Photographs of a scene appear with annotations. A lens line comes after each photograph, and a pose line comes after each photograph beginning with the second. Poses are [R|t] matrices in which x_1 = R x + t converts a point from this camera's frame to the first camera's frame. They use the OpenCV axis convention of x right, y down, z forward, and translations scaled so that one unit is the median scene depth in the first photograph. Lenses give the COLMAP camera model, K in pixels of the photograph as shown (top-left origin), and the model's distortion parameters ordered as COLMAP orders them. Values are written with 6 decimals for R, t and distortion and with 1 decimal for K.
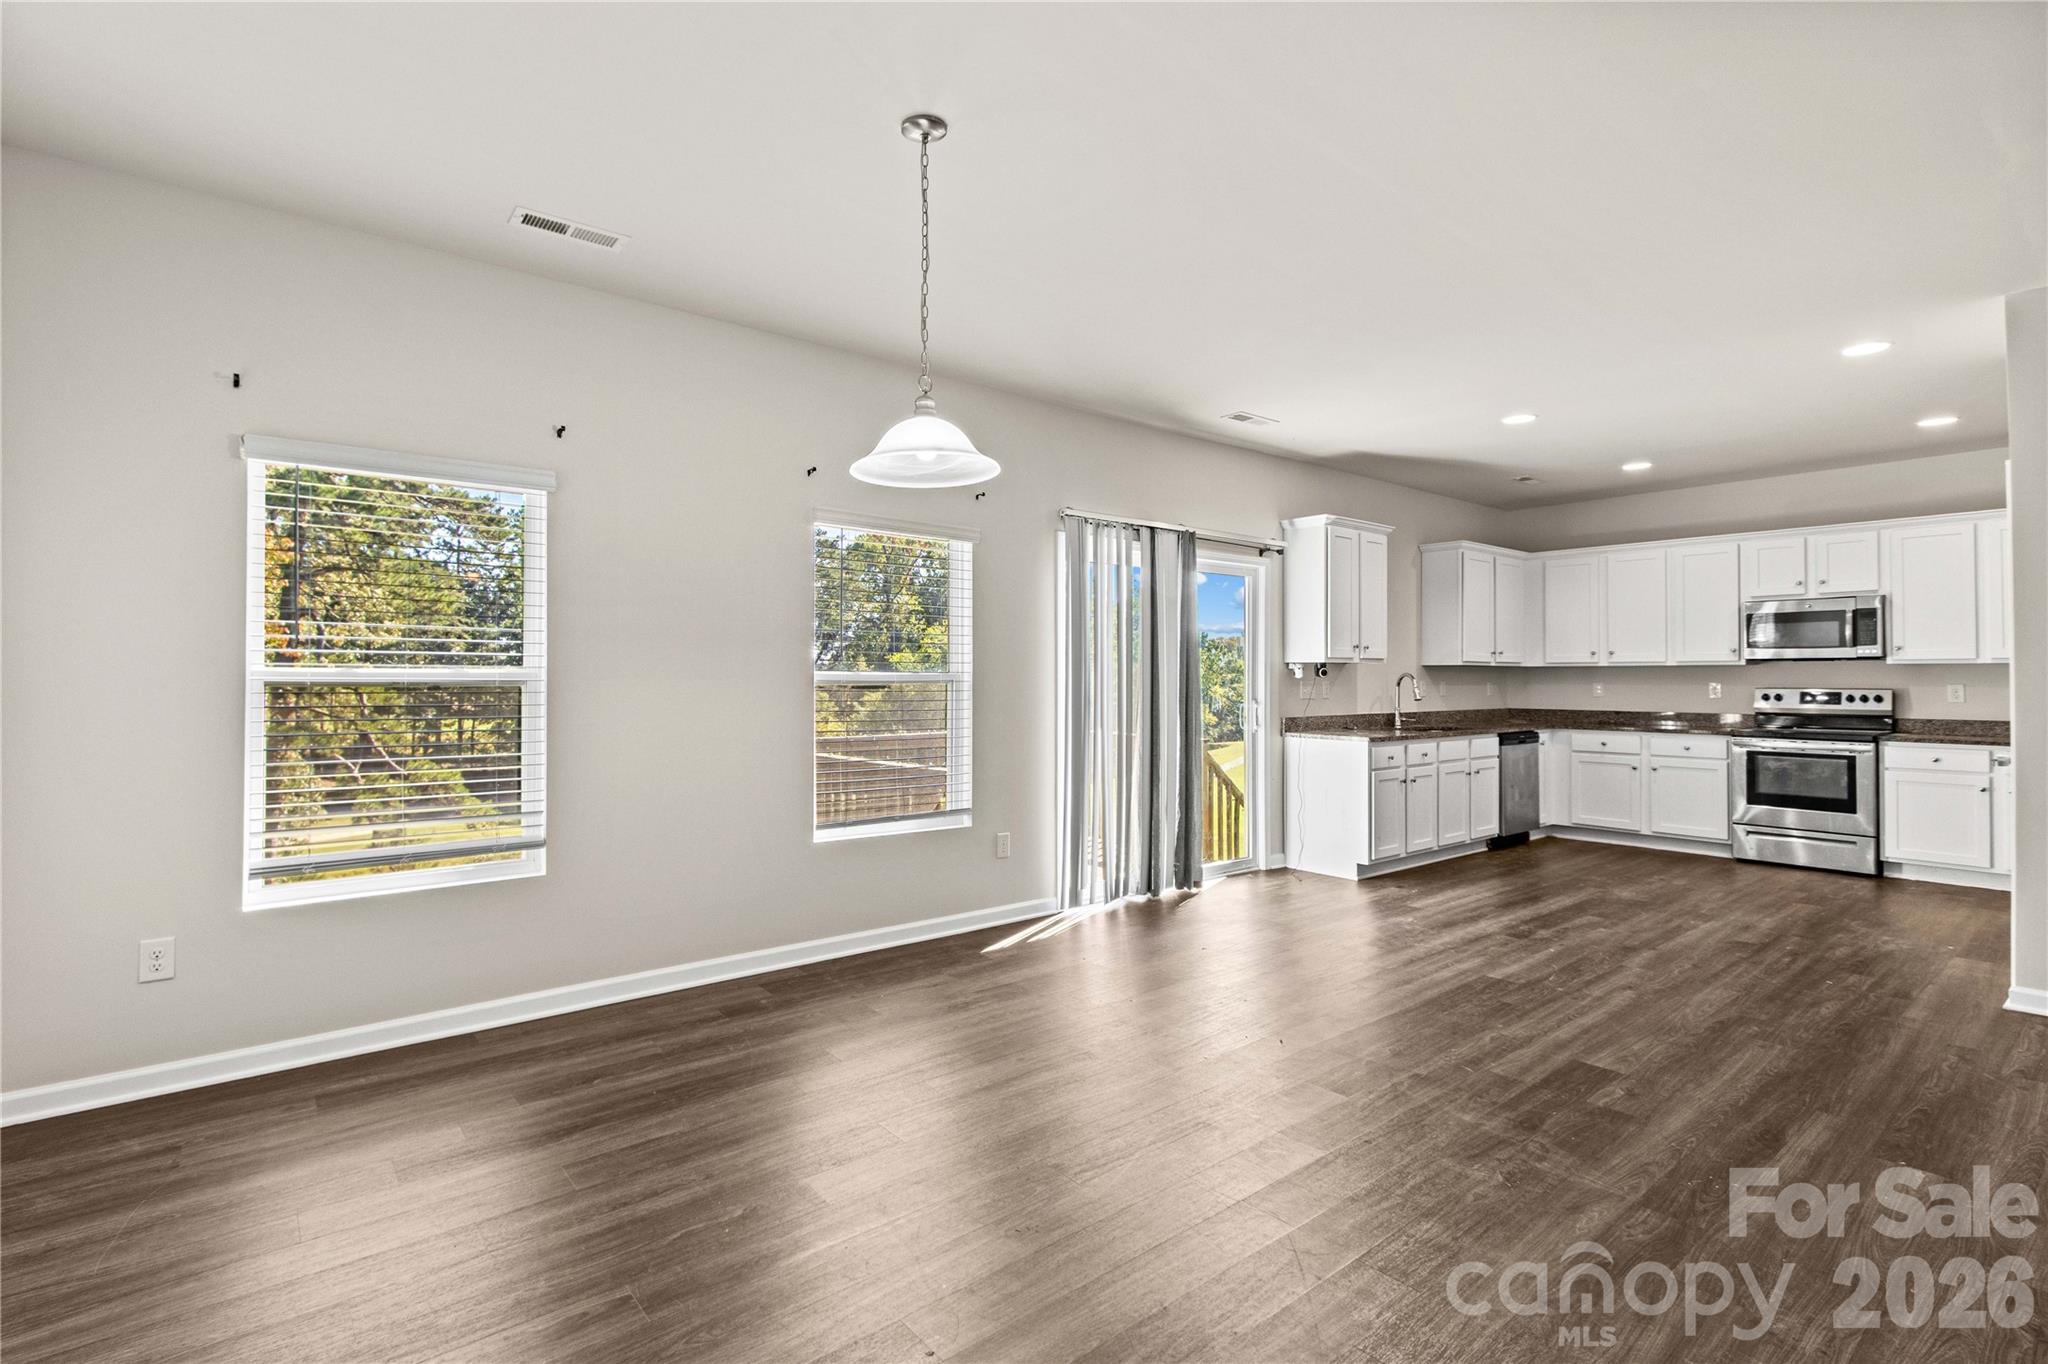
lens RADIAL K [[957.9, 0, 1021.1], [0, 957.9, 667.1], [0, 0, 1]] dist [0.010037, -0.003025]
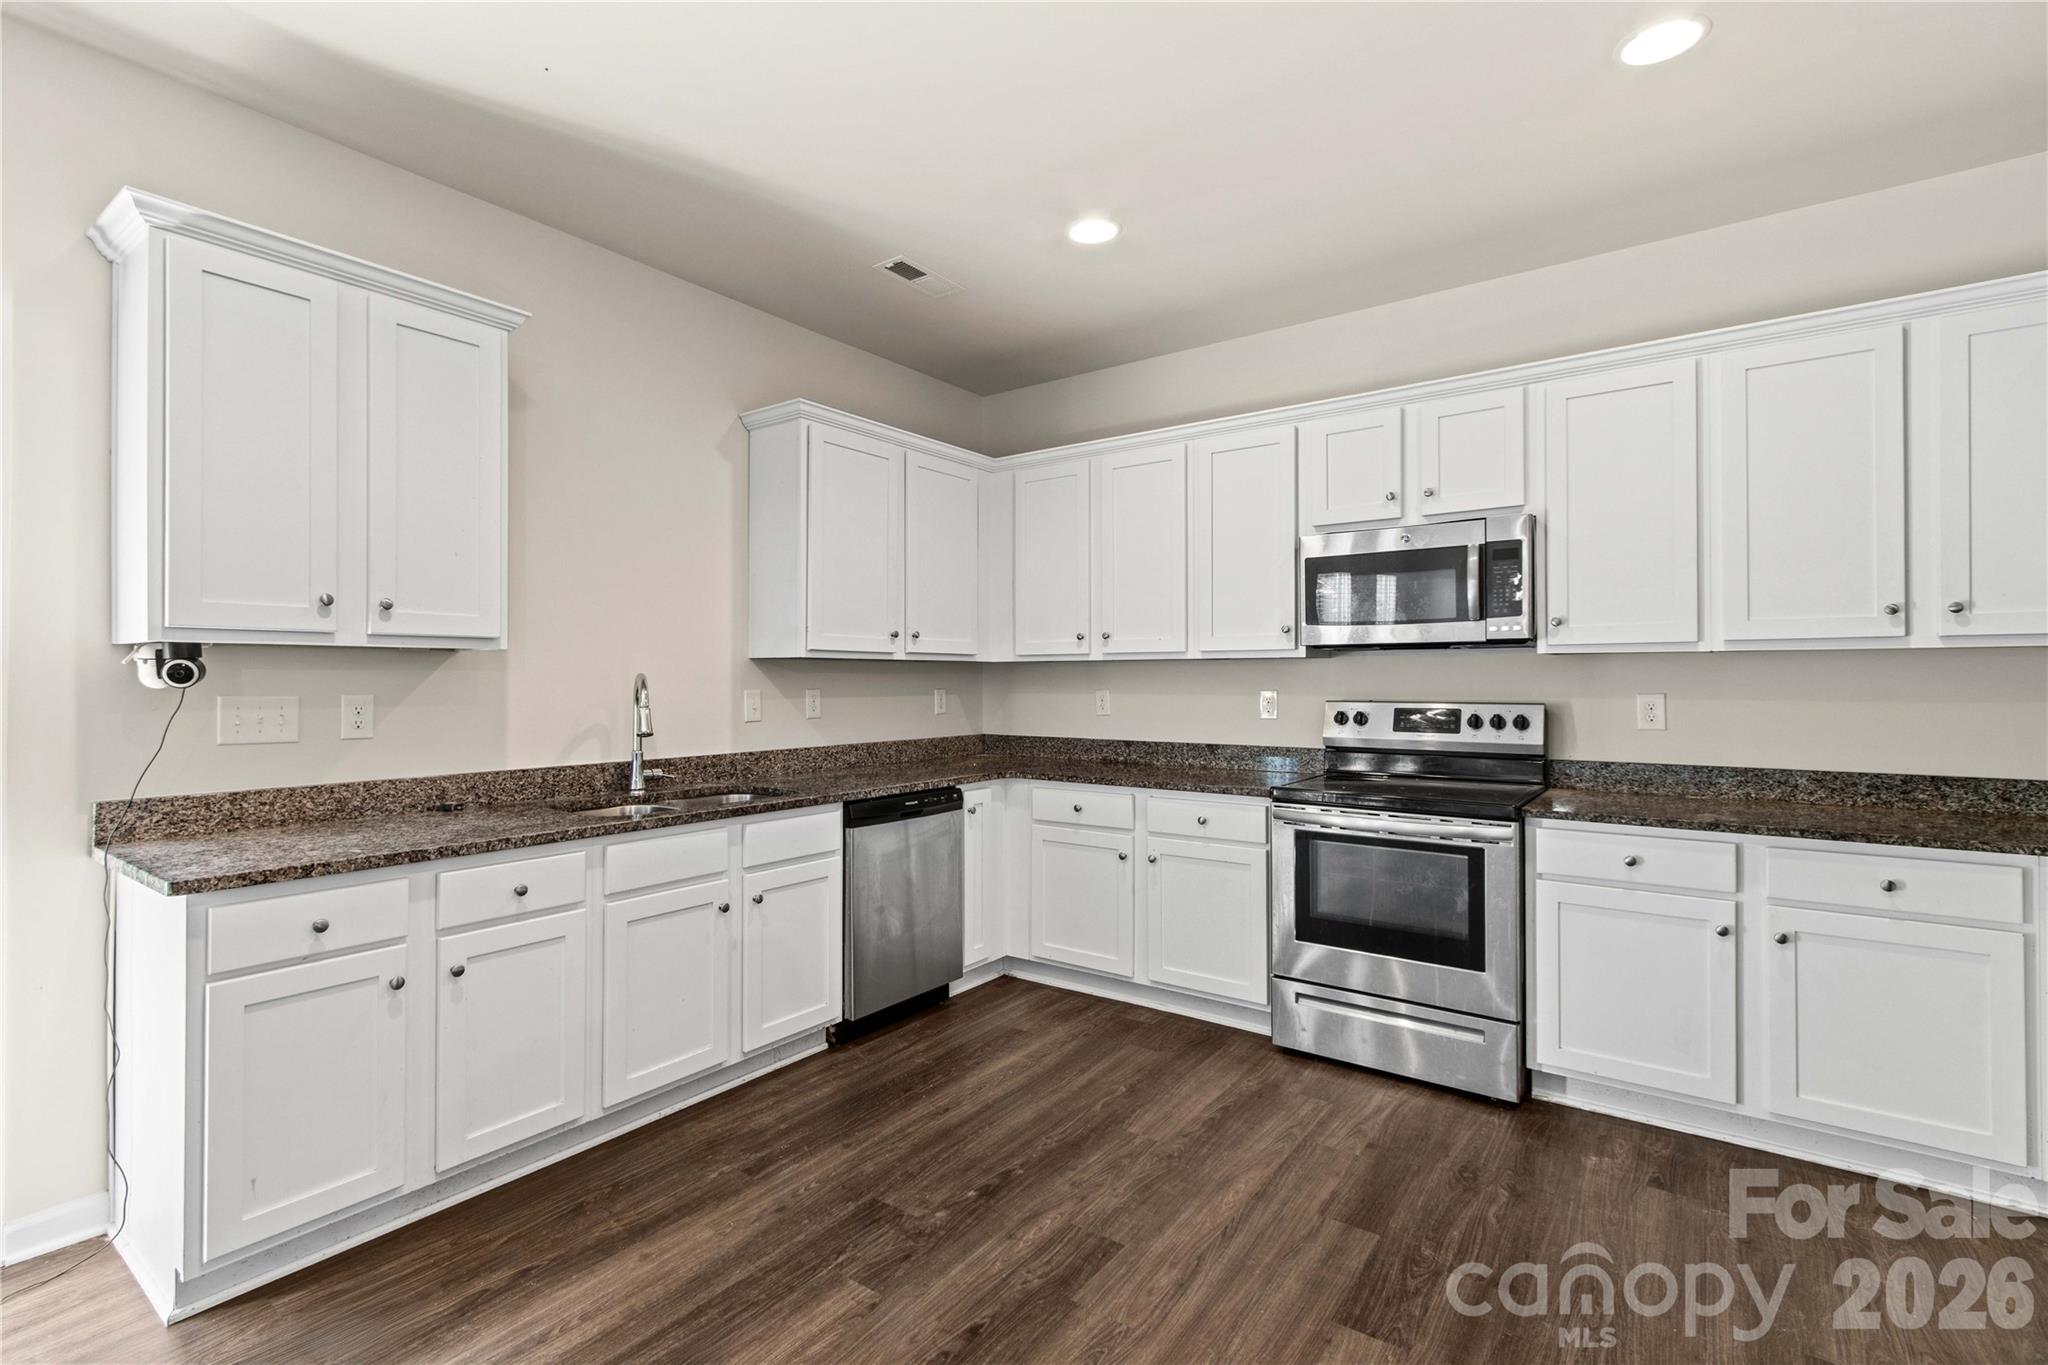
lens RADIAL K [[957.9, 0, 992.9], [0, 957.9, 672.7], [0, 0, 1]] dist [0.010037, -0.003025]
pose [[0.970650, -0.000842, 0.240497, 0.513937], [-0.000678, 0.999980, 0.006234, 0.003390], [-0.240497, -0.006214, 0.970630, 0.595102]]
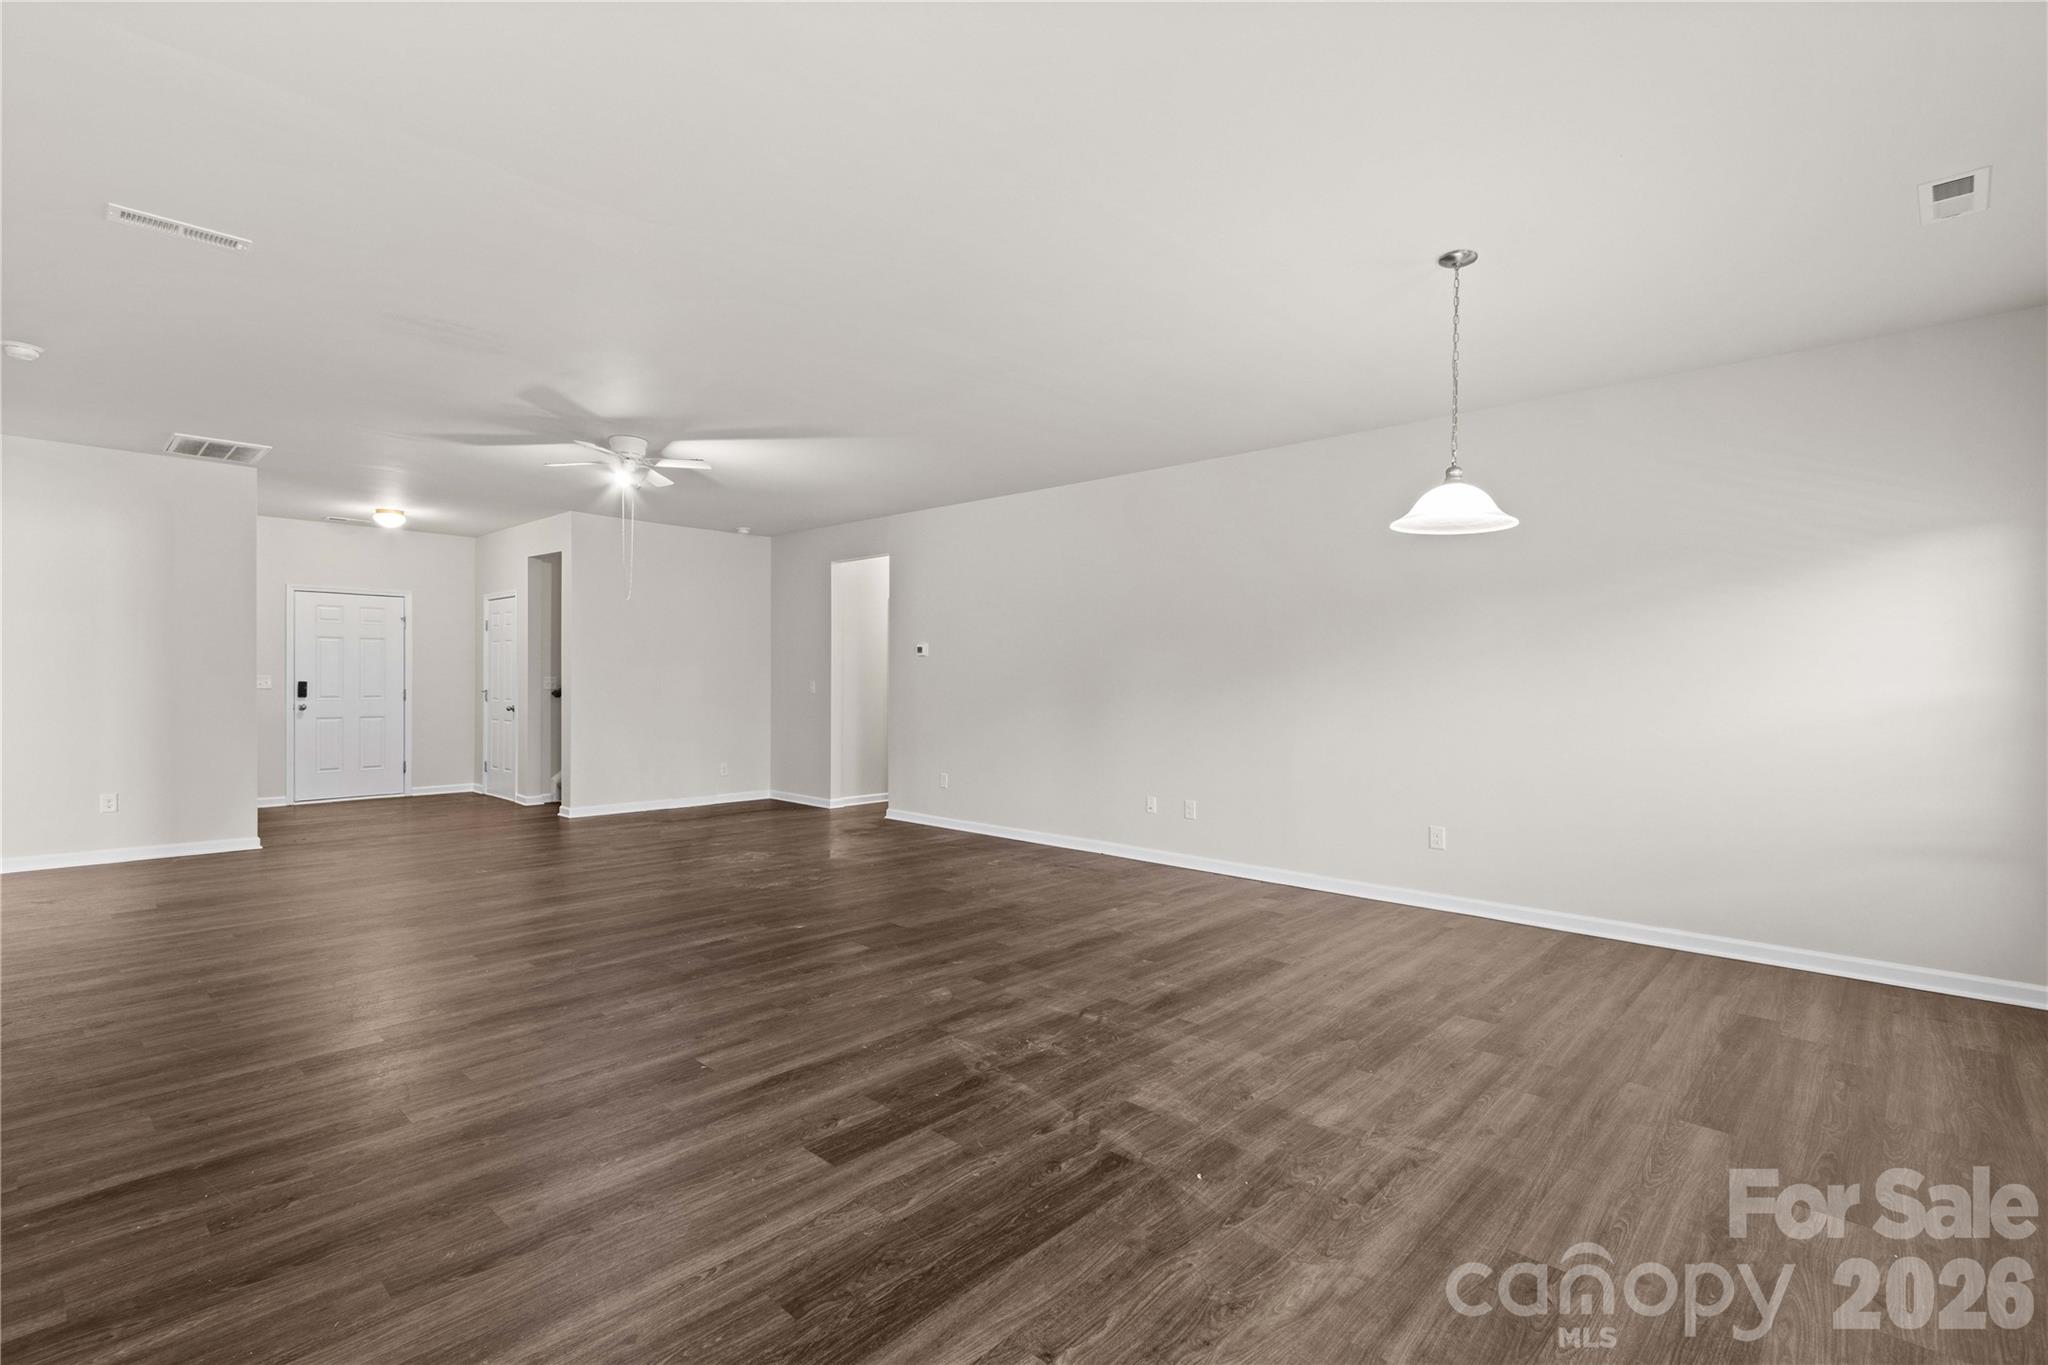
lens RADIAL K [[957.9, 0, 1000.0], [0, 957.9, 679.3], [0, 0, 1]] dist [0.010037, -0.003025]
pose [[-0.992664, -0.010841, -0.120420, 0.269804], [-0.009221, 0.999859, -0.014004, 0.010235], [0.120555, -0.012791, -0.992624, 0.897374]]
